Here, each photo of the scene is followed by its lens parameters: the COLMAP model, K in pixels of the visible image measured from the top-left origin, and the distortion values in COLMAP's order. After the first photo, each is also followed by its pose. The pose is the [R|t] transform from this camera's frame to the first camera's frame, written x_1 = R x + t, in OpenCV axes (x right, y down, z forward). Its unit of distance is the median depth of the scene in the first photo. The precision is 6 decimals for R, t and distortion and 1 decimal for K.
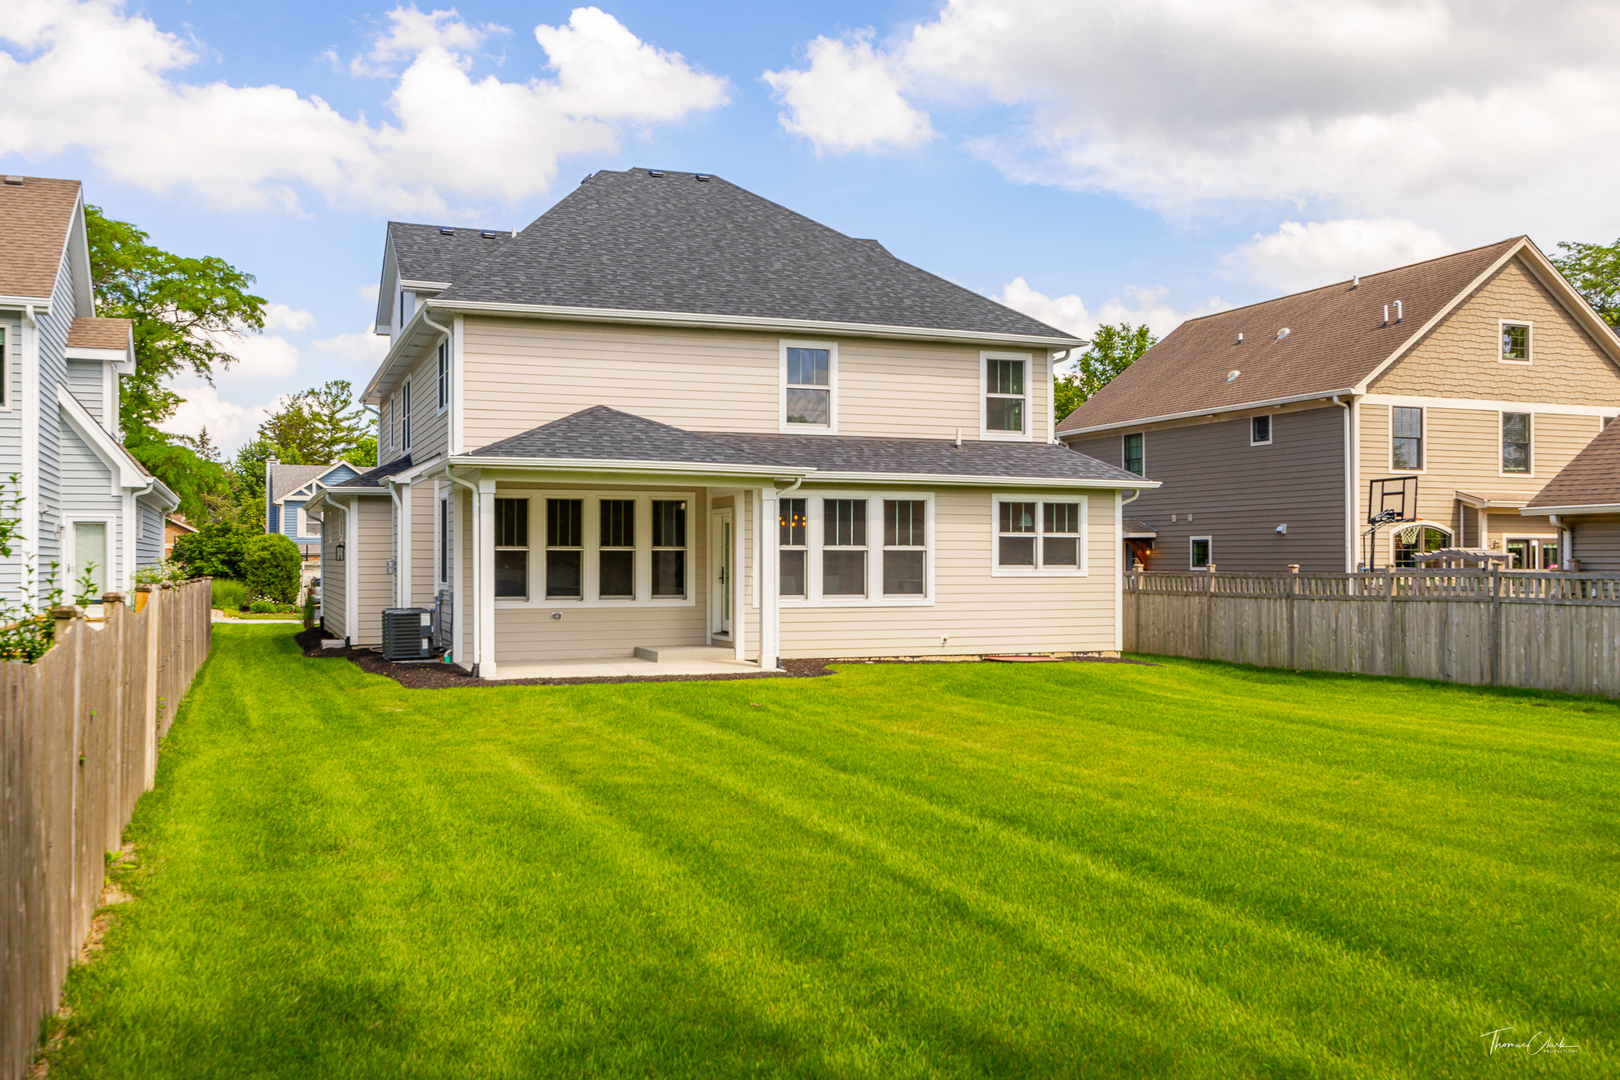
lens RADIAL K [[1511.8, 0, 808.0], [0, 1511.8, 557.5], [0, 0, 1]] dist [0.068352, 0.000000]
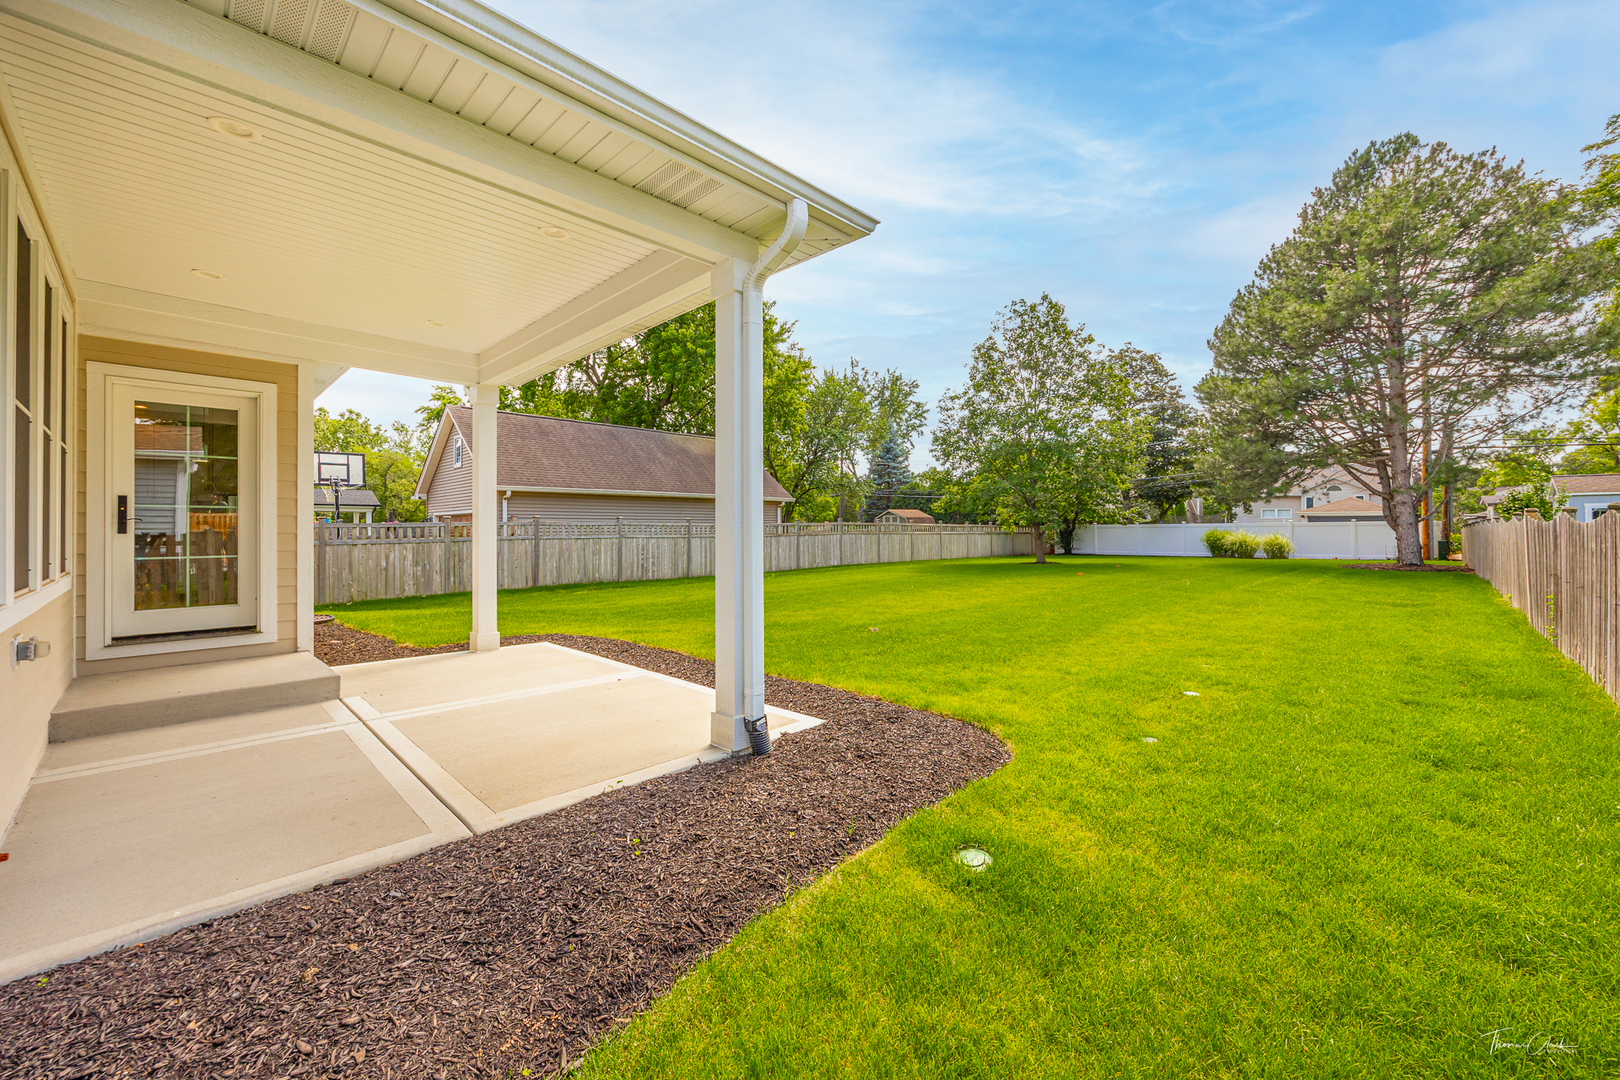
lens RADIAL K [[642.8, 0, 809.5], [0, 642.8, 530.9], [0, 0, 1]] dist [0.047162, -0.000013]
pose [[-0.386795, 0.001247, 0.922165, -0.364634], [0.006167, 0.999980, 0.001234, 0.021324], [-0.922145, 0.006165, -0.386795, 1.022460]]
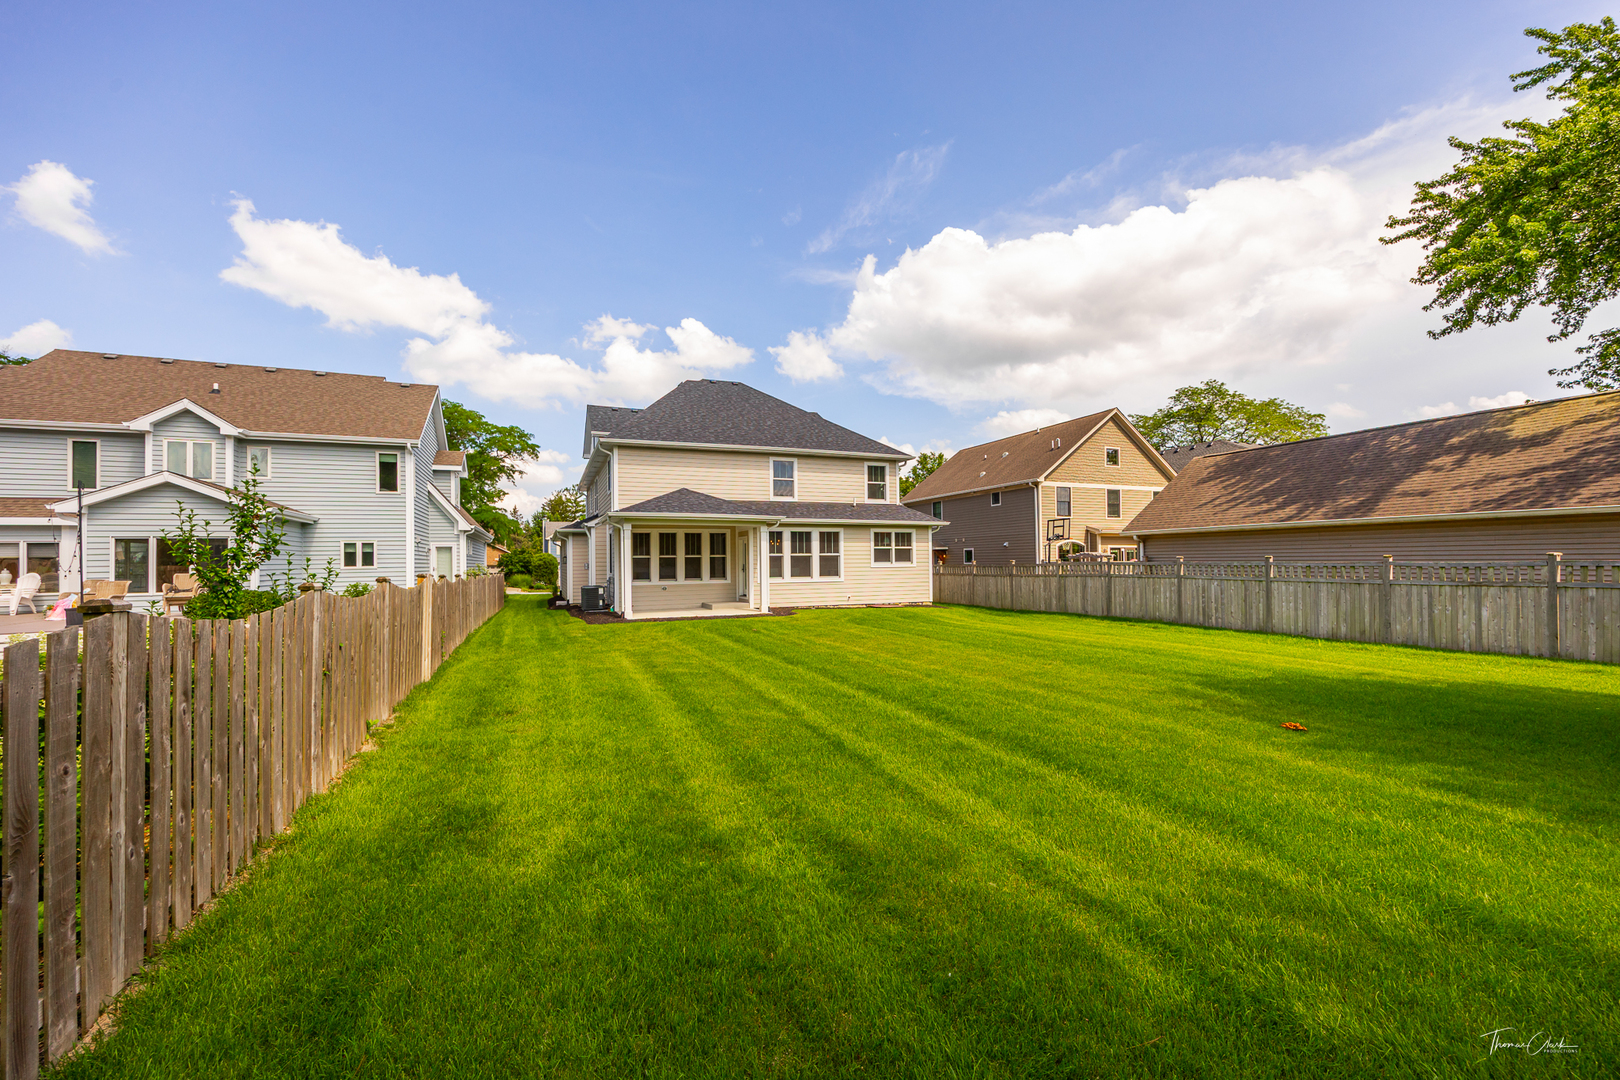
lens RADIAL K [[642.8, 0, 797.6], [0, 642.8, 533.6], [0, 0, 1]] dist [0.047162, -0.000013]
pose [[0.999904, -0.012632, -0.005731, 0.024658], [0.012350, 0.998826, -0.046848, 0.006464], [0.006316, 0.046773, 0.998886, 0.097057]]
